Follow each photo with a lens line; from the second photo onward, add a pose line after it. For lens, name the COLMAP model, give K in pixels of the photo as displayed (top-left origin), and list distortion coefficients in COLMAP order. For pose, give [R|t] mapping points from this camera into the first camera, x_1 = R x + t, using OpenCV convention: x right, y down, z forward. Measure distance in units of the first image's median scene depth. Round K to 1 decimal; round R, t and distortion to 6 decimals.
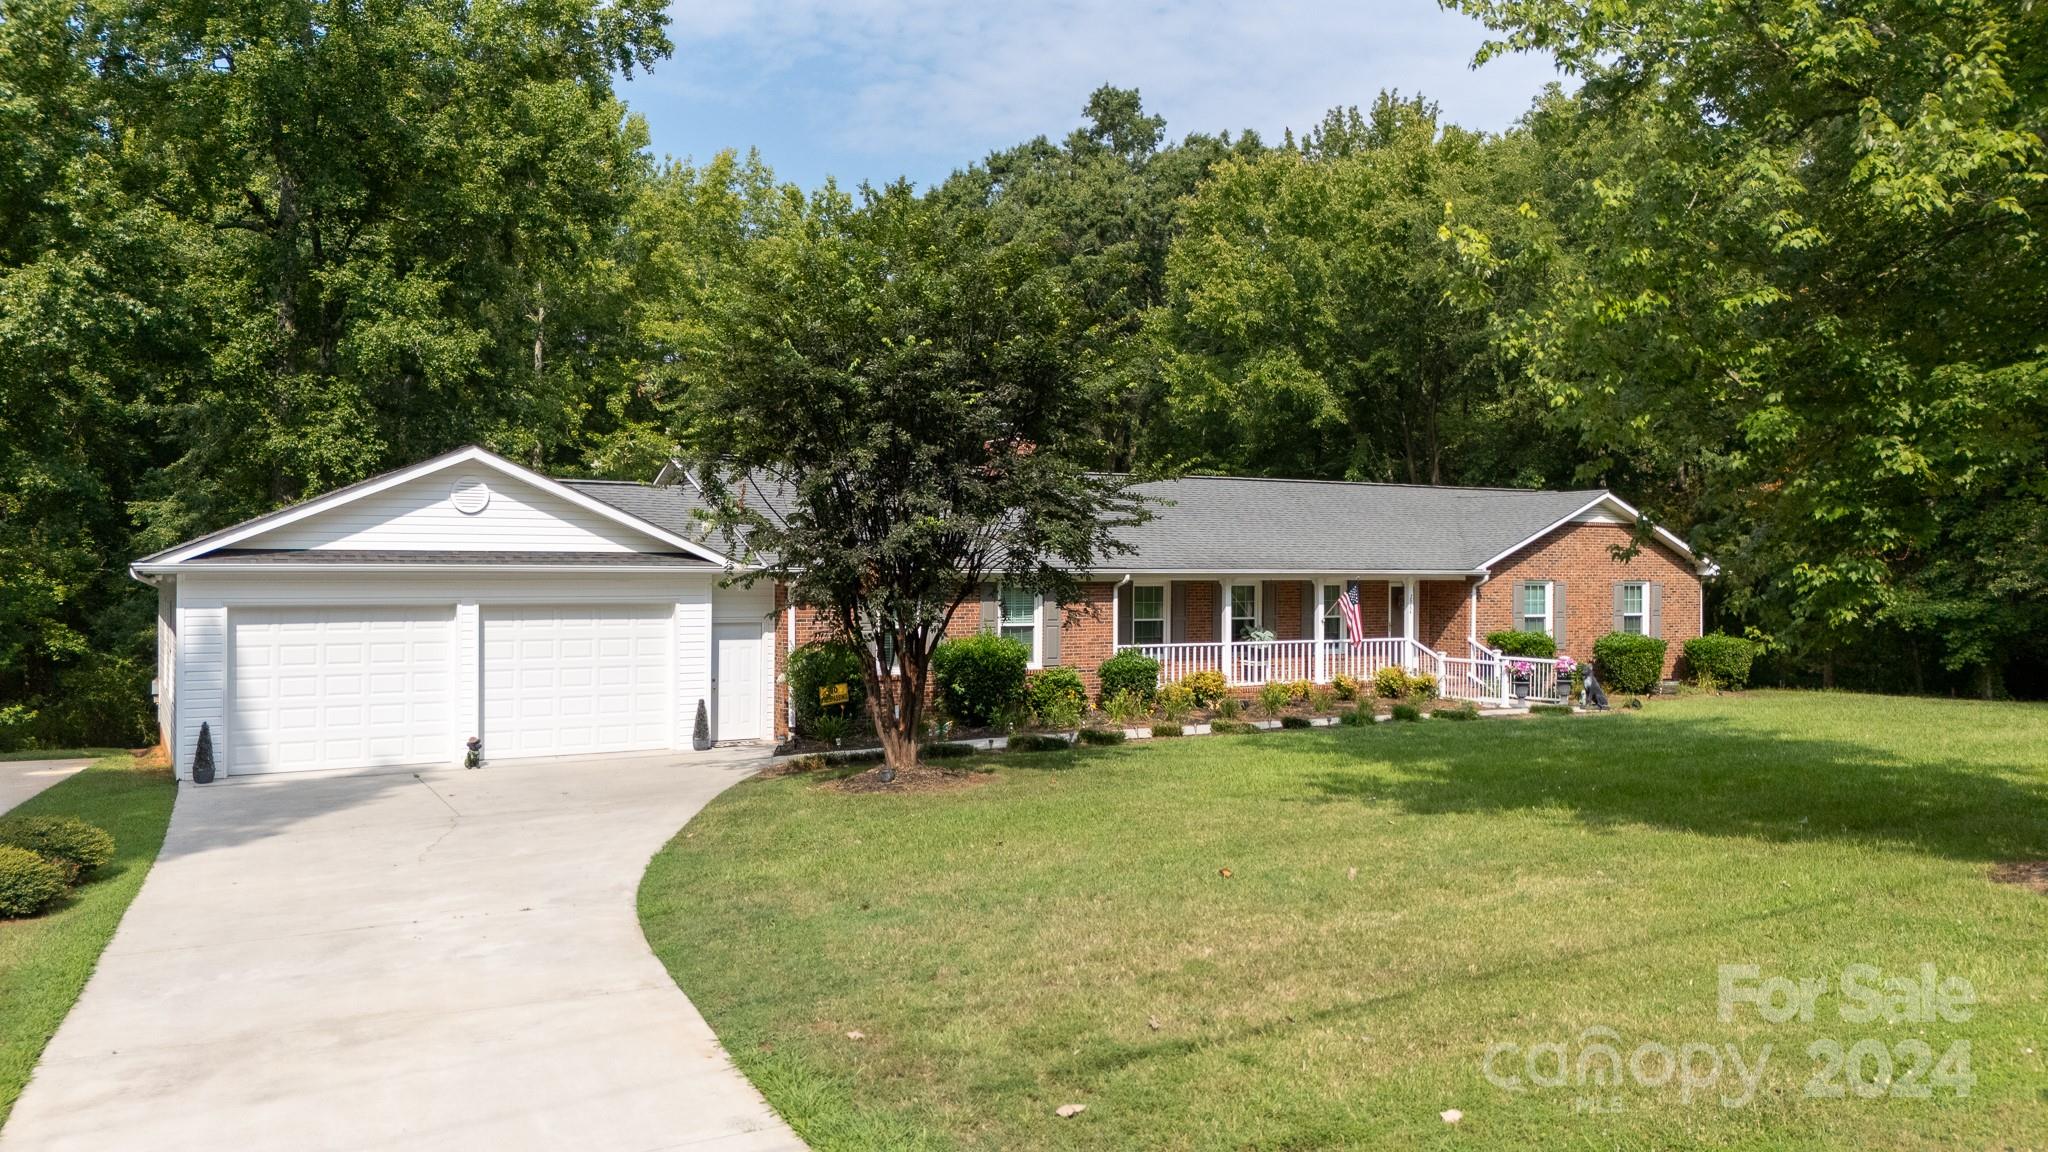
lens RADIAL K [[1498.0, 0, 1035.3], [0, 1498.0, 588.5], [0, 0, 1]] dist [0.079575, -0.091173]
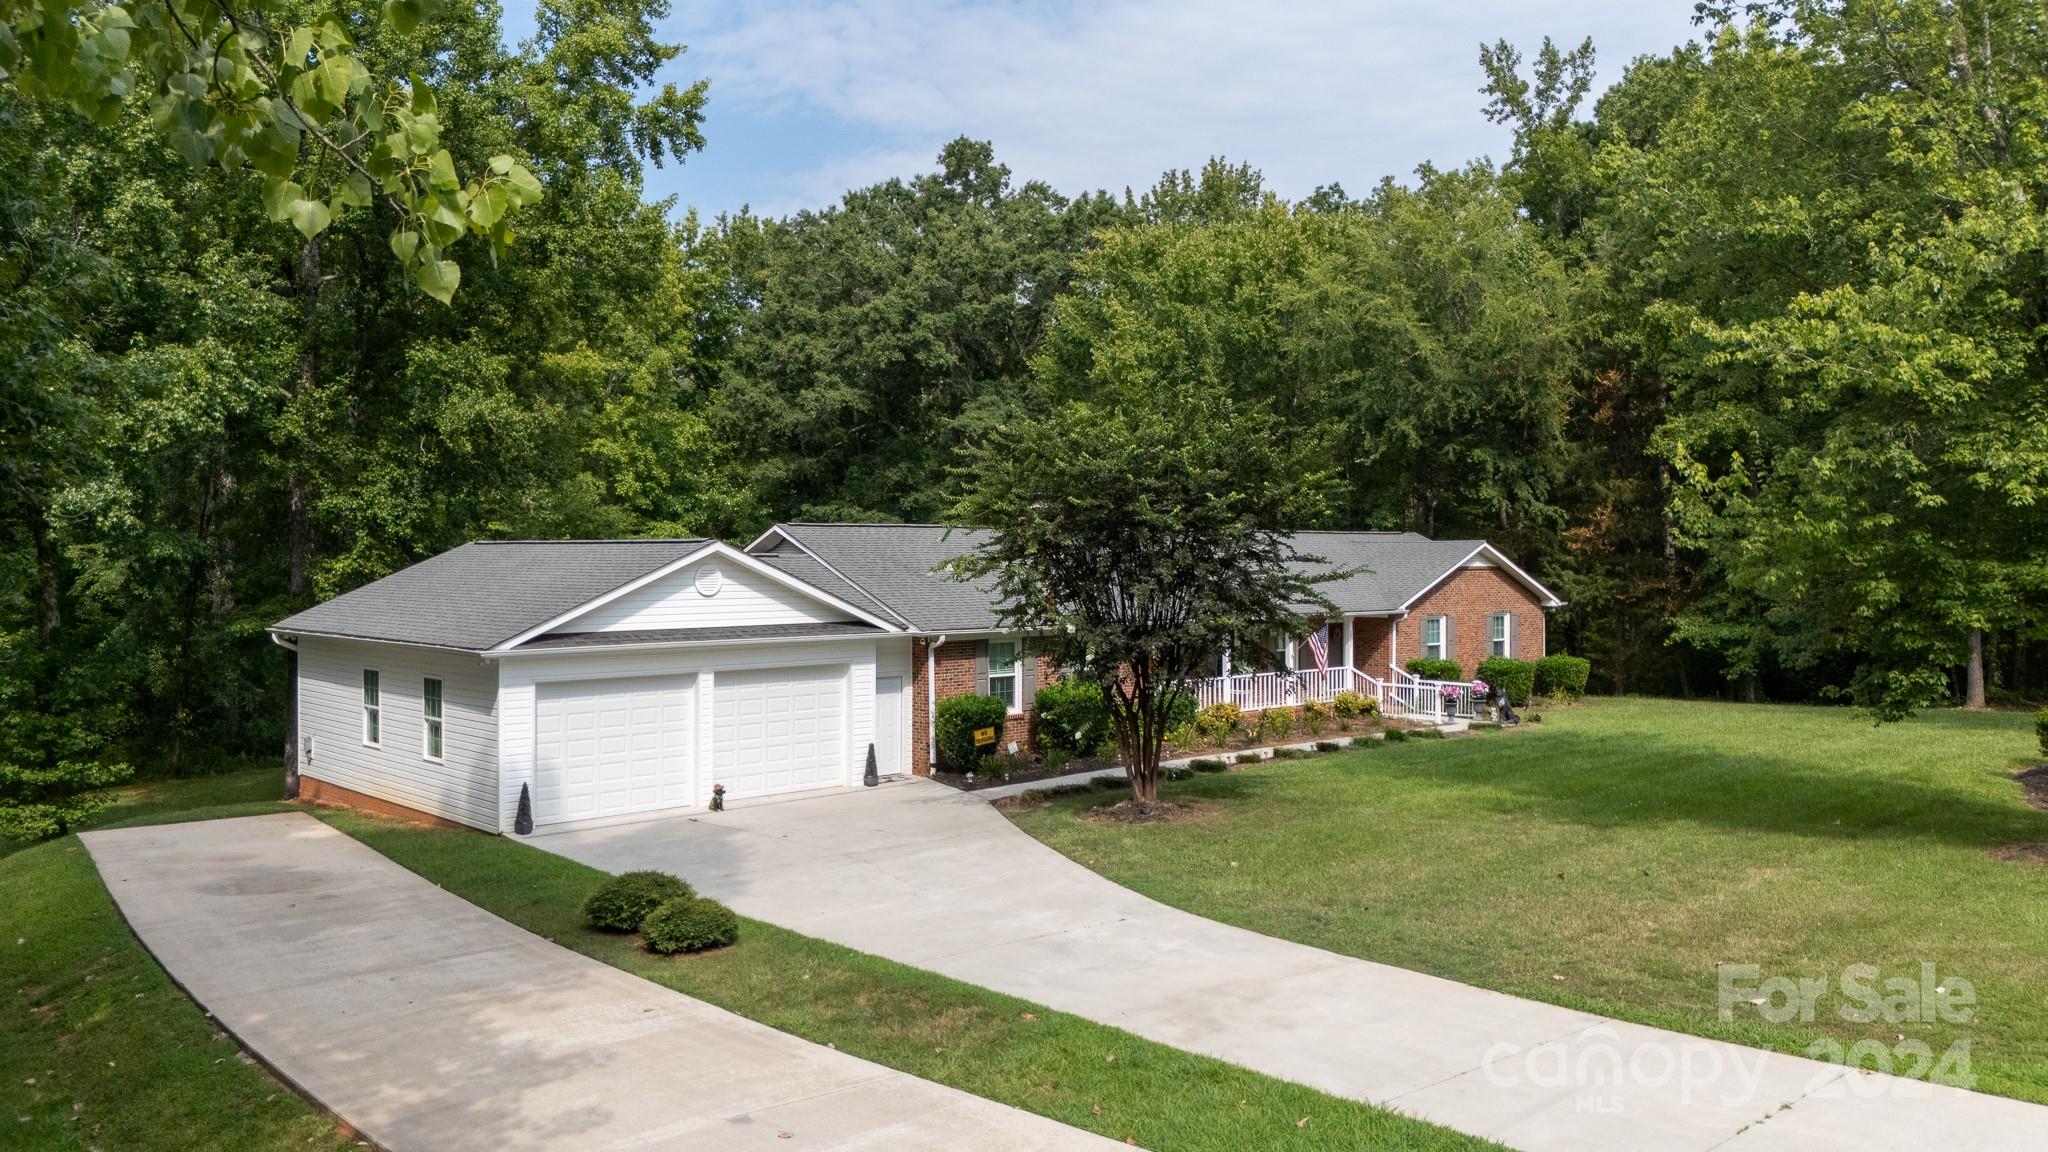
lens RADIAL K [[1535.0, 0, 1018.7], [0, 1535.0, 598.0], [0, 0, 1]] dist [0.106576, -0.103500]
pose [[0.977757, -0.012922, 0.209340, -0.257960], [0.009106, 0.999774, 0.019185, -0.046066], [-0.209541, -0.016852, 0.977655, -0.156404]]
